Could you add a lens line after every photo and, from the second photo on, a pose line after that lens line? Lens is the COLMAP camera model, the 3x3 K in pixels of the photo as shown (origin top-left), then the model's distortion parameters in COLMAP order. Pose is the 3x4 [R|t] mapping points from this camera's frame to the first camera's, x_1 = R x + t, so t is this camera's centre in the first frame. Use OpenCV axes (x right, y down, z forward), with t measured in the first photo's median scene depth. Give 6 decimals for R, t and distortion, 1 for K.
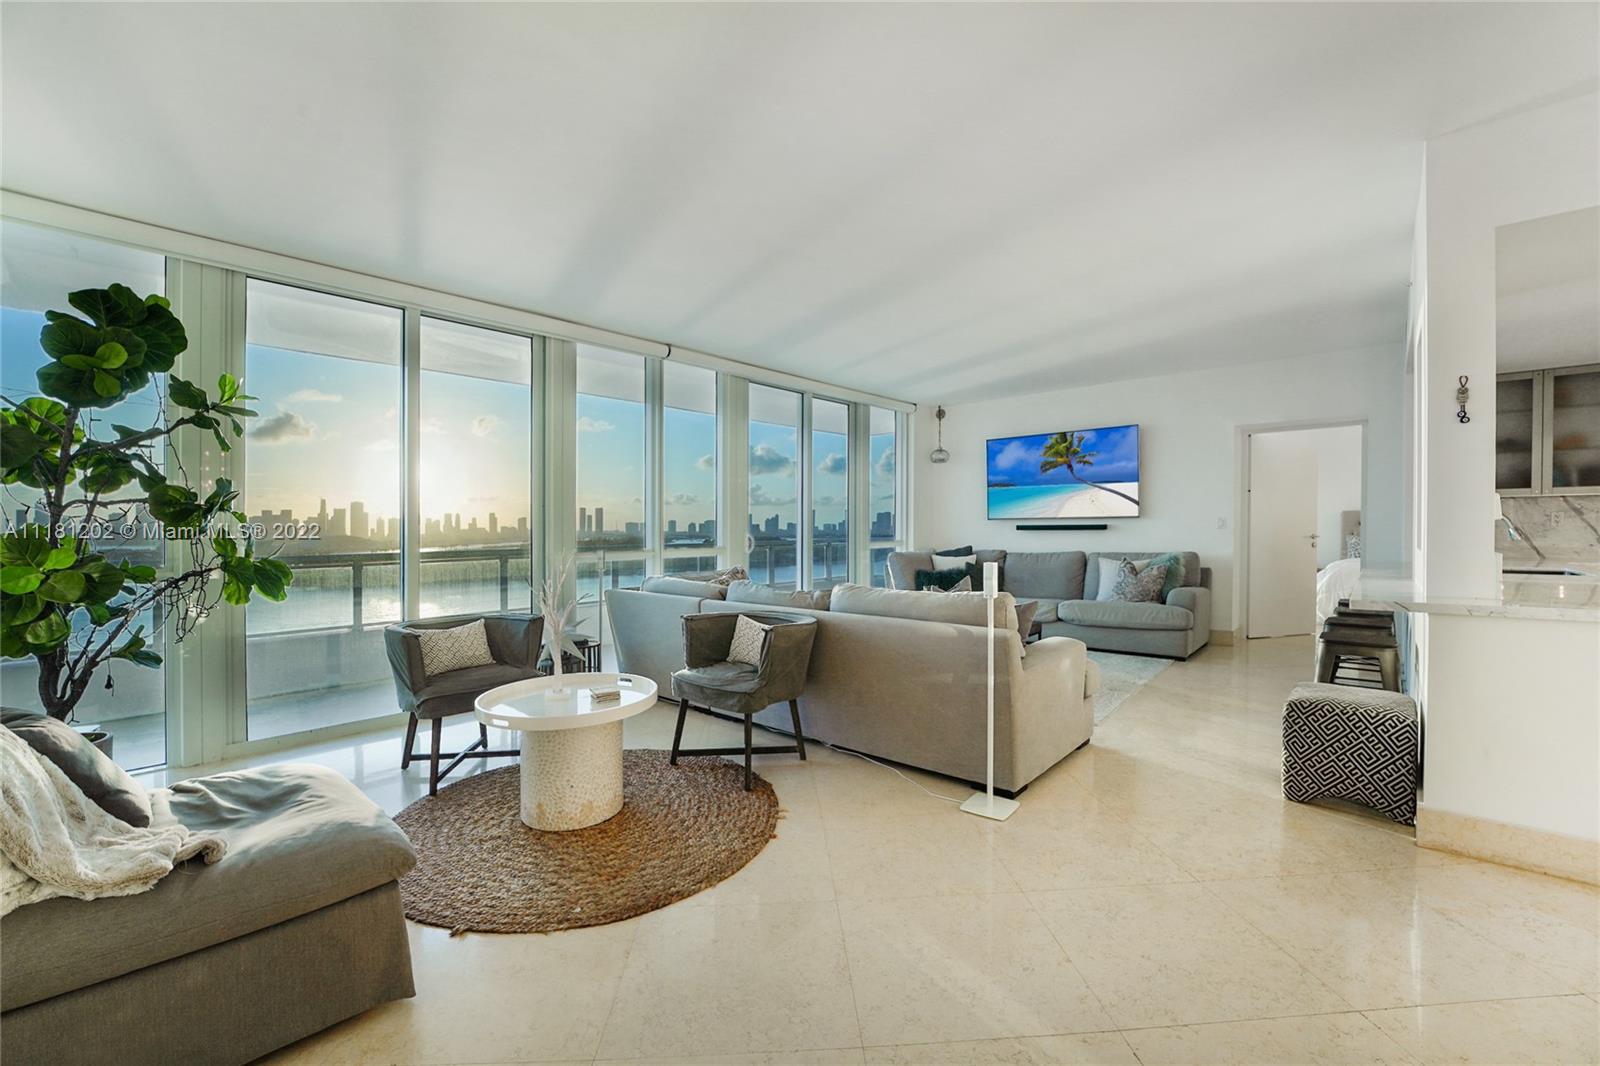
lens RADIAL K [[655.7, 0, 799.7], [0, 655.7, 547.9], [0, 0, 1]] dist [-0.028674, 0.002983]
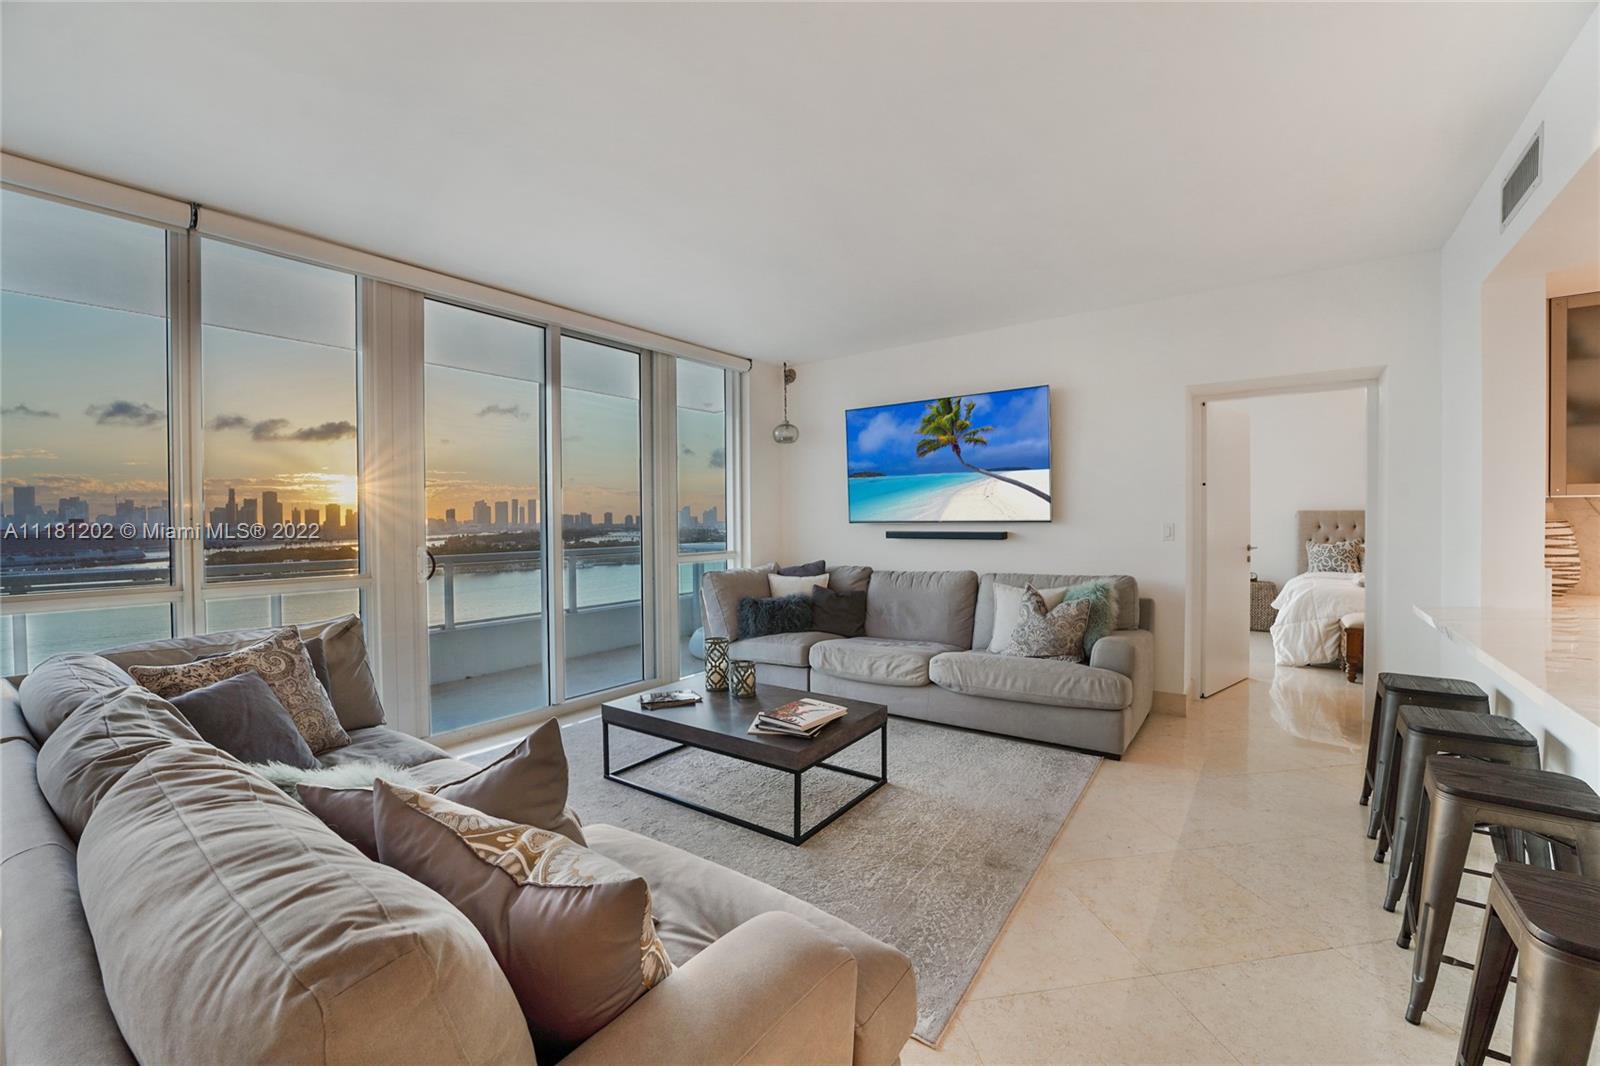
lens RADIAL K [[655.7, 0, 809.3], [0, 655.7, 532.9], [0, 0, 1]] dist [-0.028674, 0.002983]
pose [[0.994471, -0.001357, 0.105000, 0.188985], [0.002528, 0.999936, -0.011021, -0.027472], [-0.104979, 0.011225, 0.994411, 0.331701]]
